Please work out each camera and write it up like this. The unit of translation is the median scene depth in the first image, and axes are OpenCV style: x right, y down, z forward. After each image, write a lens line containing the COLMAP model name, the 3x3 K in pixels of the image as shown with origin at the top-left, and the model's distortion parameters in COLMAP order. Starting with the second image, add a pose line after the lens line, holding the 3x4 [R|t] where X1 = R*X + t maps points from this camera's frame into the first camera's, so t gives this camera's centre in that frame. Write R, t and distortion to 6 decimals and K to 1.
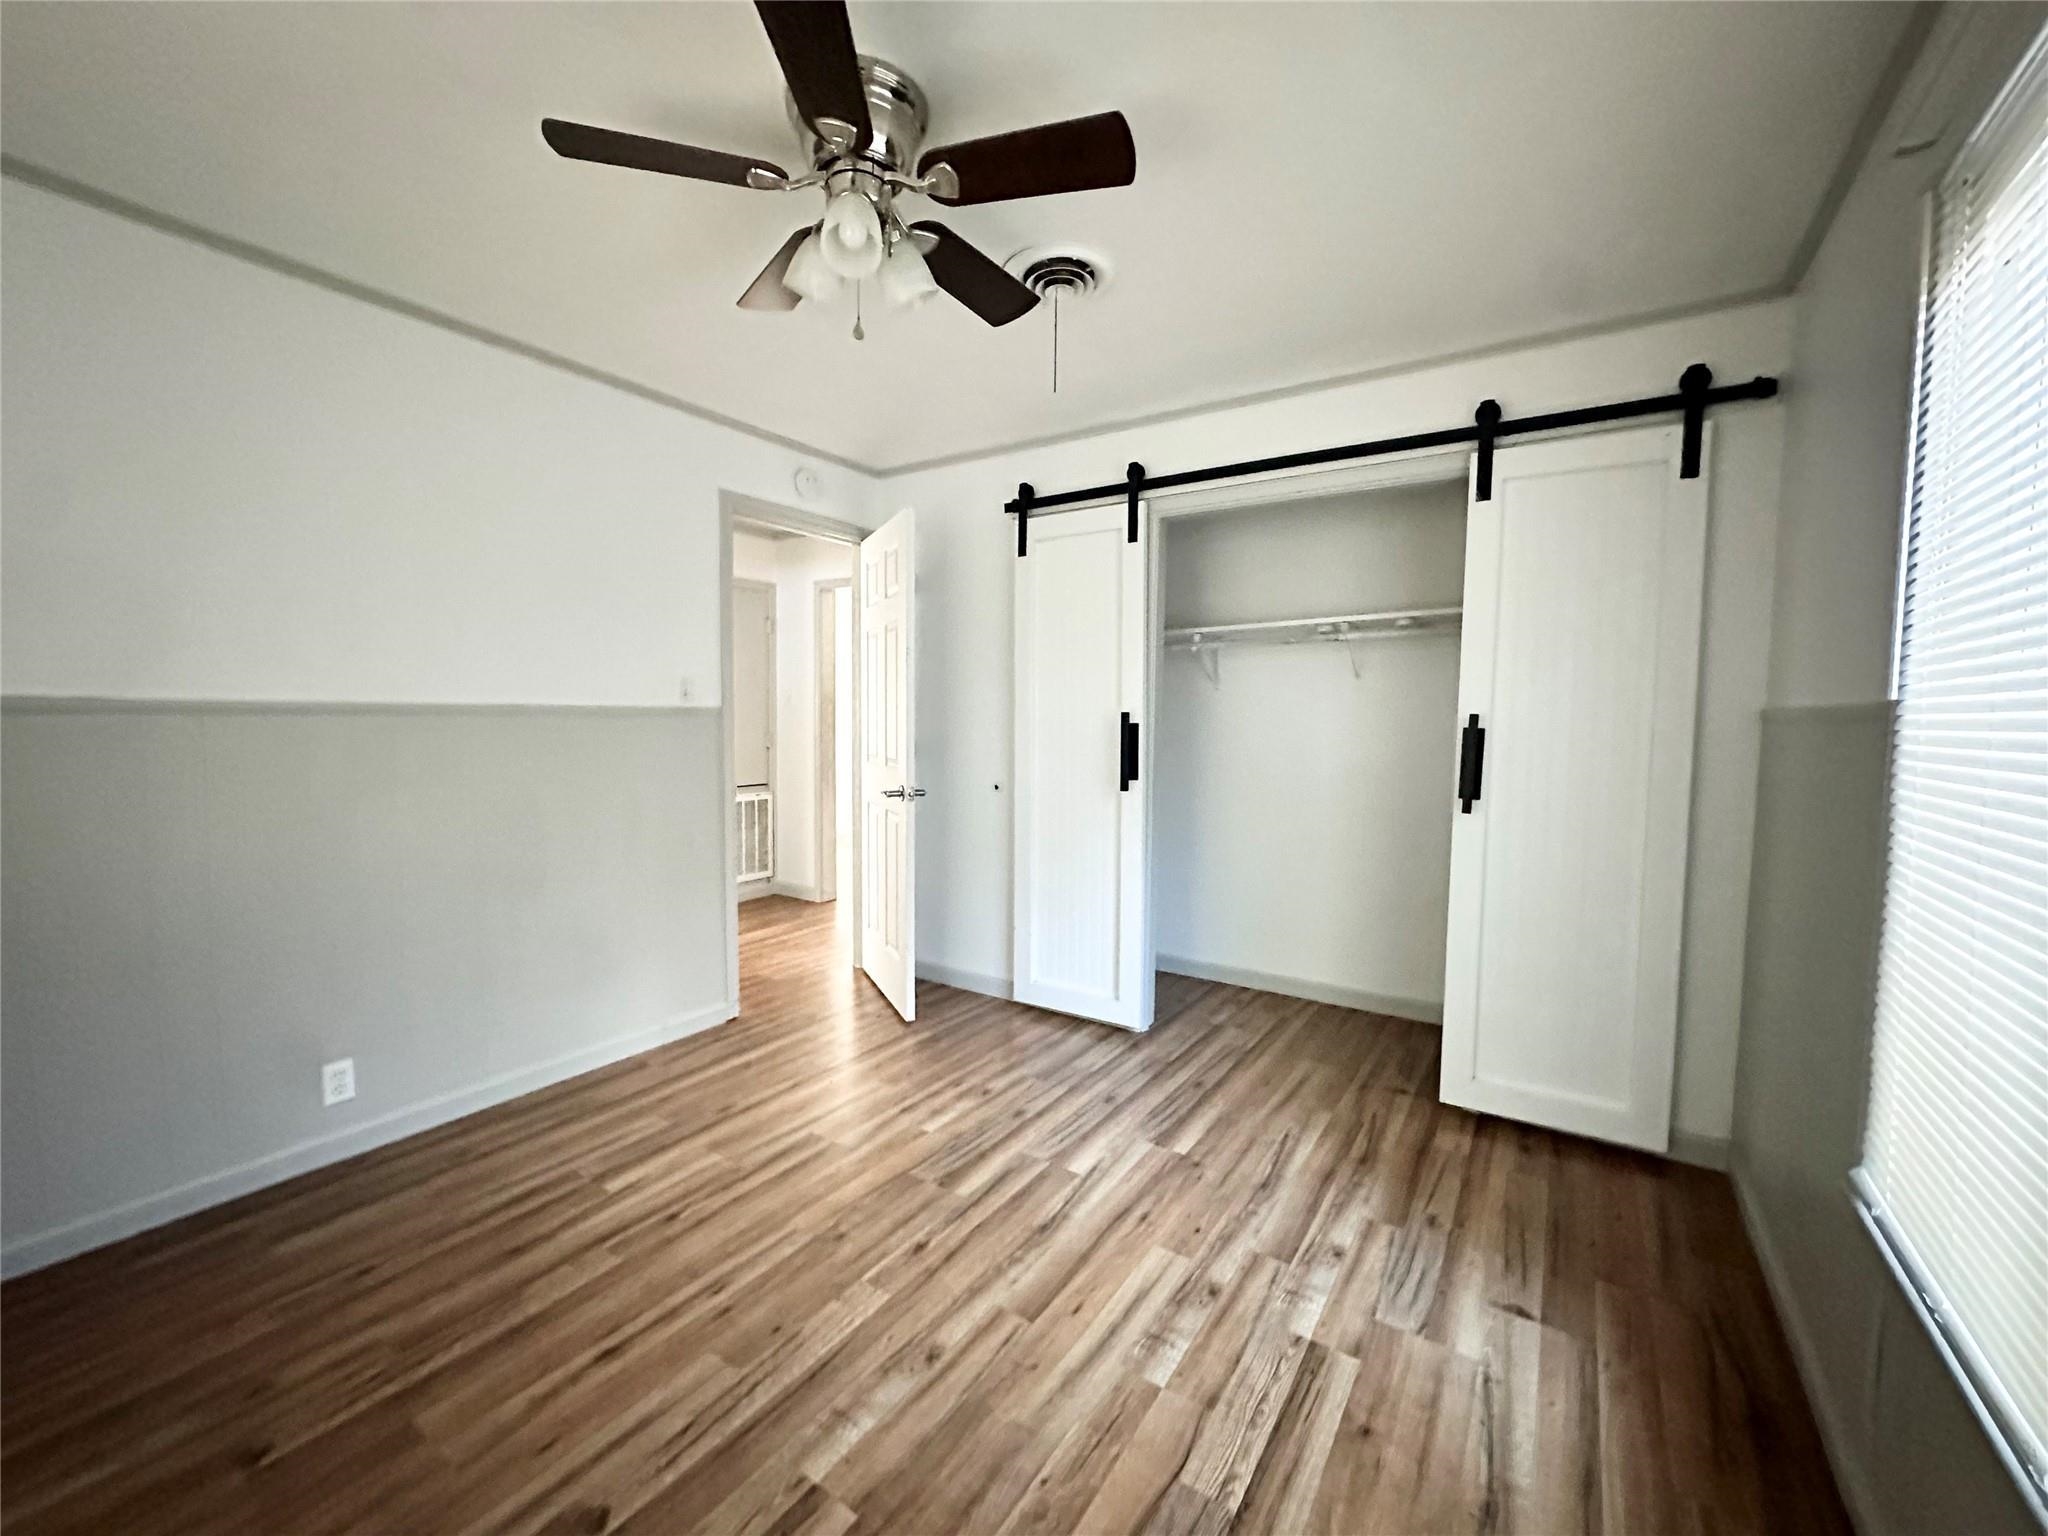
lens RADIAL K [[823.1, 0, 1023.1], [0, 823.1, 757.6], [0, 0, 1]] dist [-0.001380, 0.000180]
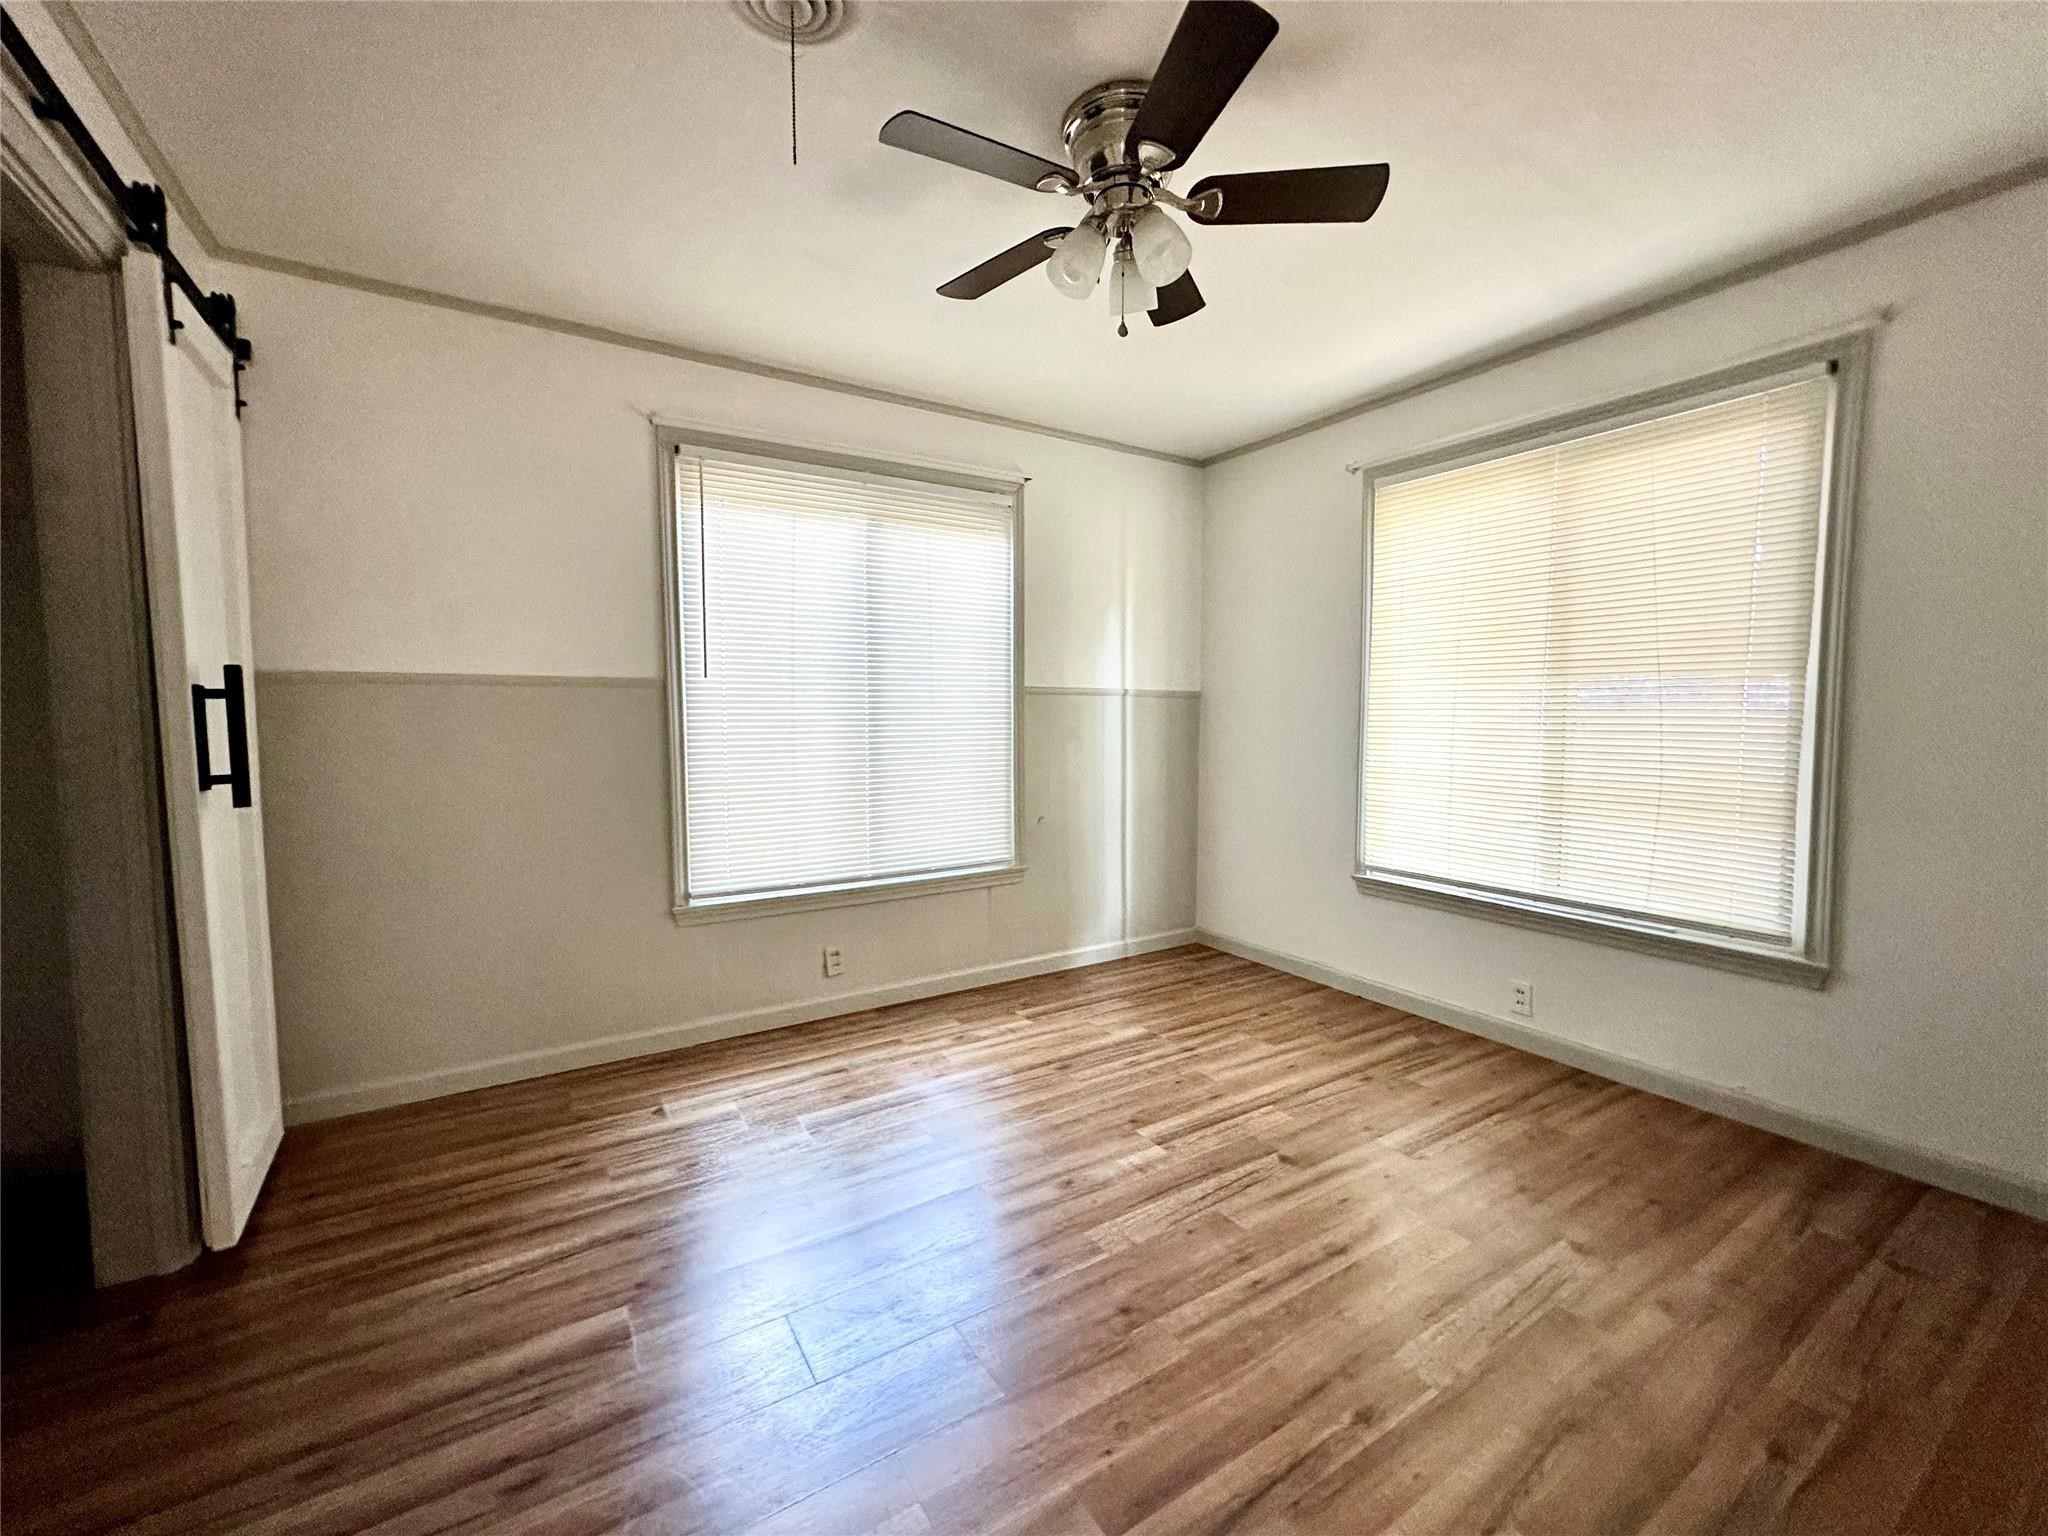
lens RADIAL K [[823.1, 0, 1023.1], [0, 823.1, 757.6], [0, 0, 1]] dist [-0.001380, 0.000180]
pose [[-0.913338, -0.034008, 0.405779, -0.520104], [0.013297, 0.993484, 0.113191, -0.069789], [-0.406984, 0.108777, -0.906935, 2.023511]]
